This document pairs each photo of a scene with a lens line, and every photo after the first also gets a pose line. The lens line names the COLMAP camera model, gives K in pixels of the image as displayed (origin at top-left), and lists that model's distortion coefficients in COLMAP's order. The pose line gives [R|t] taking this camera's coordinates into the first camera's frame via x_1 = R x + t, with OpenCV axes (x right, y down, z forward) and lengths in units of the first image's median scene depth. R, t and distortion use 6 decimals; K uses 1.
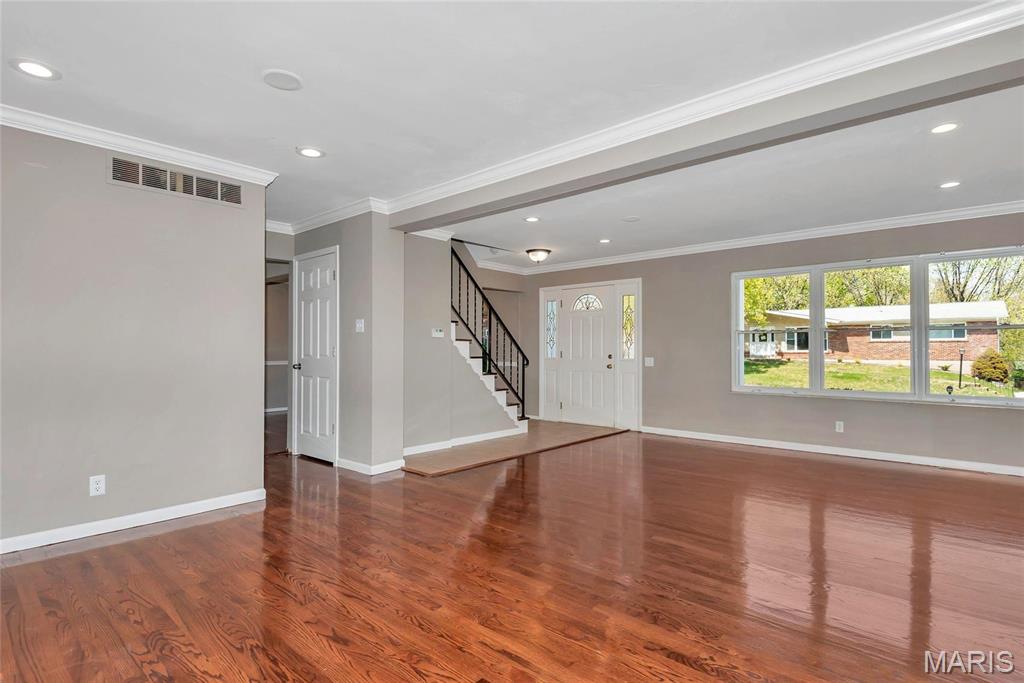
lens RADIAL K [[523.5, 0, 512.0], [0, 523.5, 341.5], [0, 0, 1]] dist [0.002711, -0.012578]
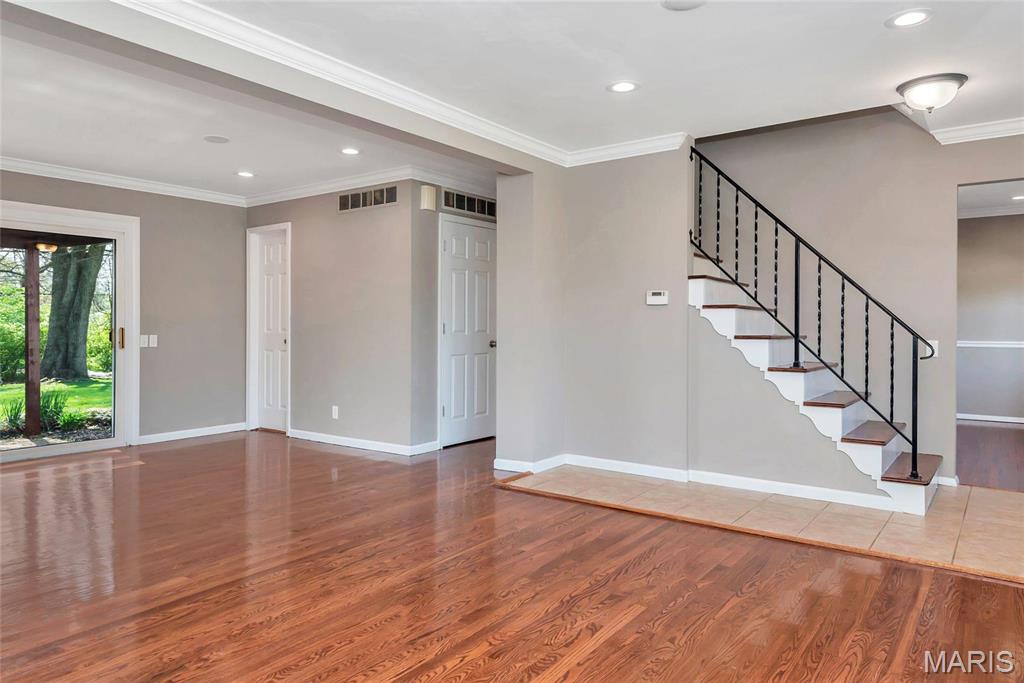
lens RADIAL K [[666.7, 0, 497.4], [0, 666.7, 337.3], [0, 0, 1]] dist [0.027124, -0.000416]
pose [[0.073678, 0.017308, -0.997132, 0.549922], [0.017718, 0.999669, 0.018661, 0.010784], [0.997125, -0.019042, 0.073347, 0.608691]]
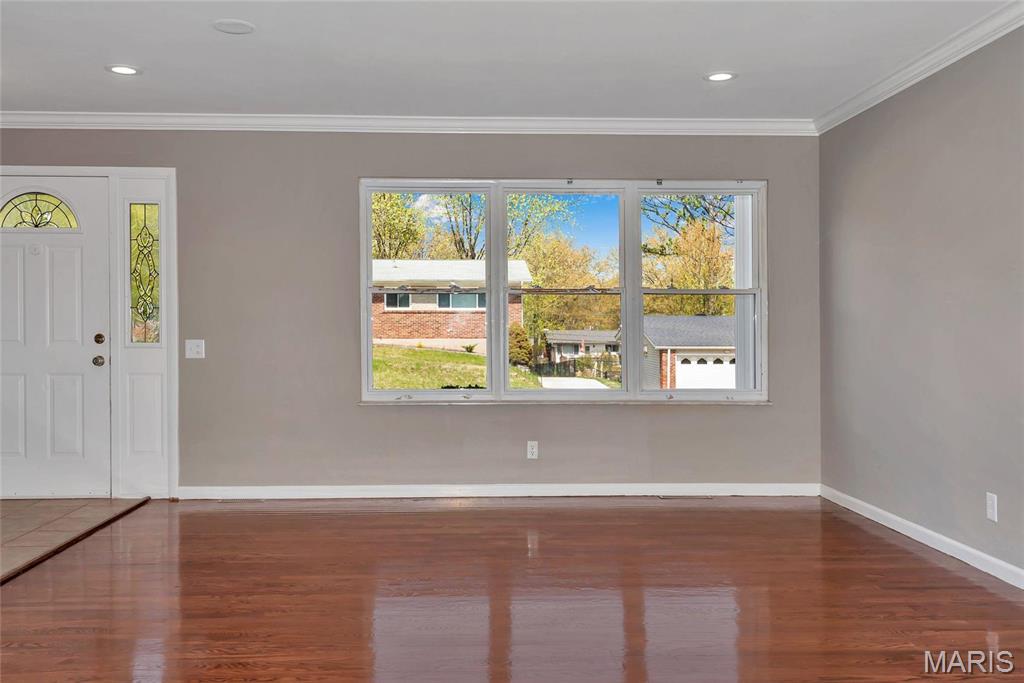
lens RADIAL K [[920.1, 0, 513.9], [0, 920.1, 324.7], [0, 0, 1]] dist [0.014690, 0.005391]
pose [[0.717918, -0.000510, 0.696128, -0.109516], [-0.011391, 0.999857, 0.012480, 0.003577], [-0.696035, -0.016889, 0.717809, 0.204725]]
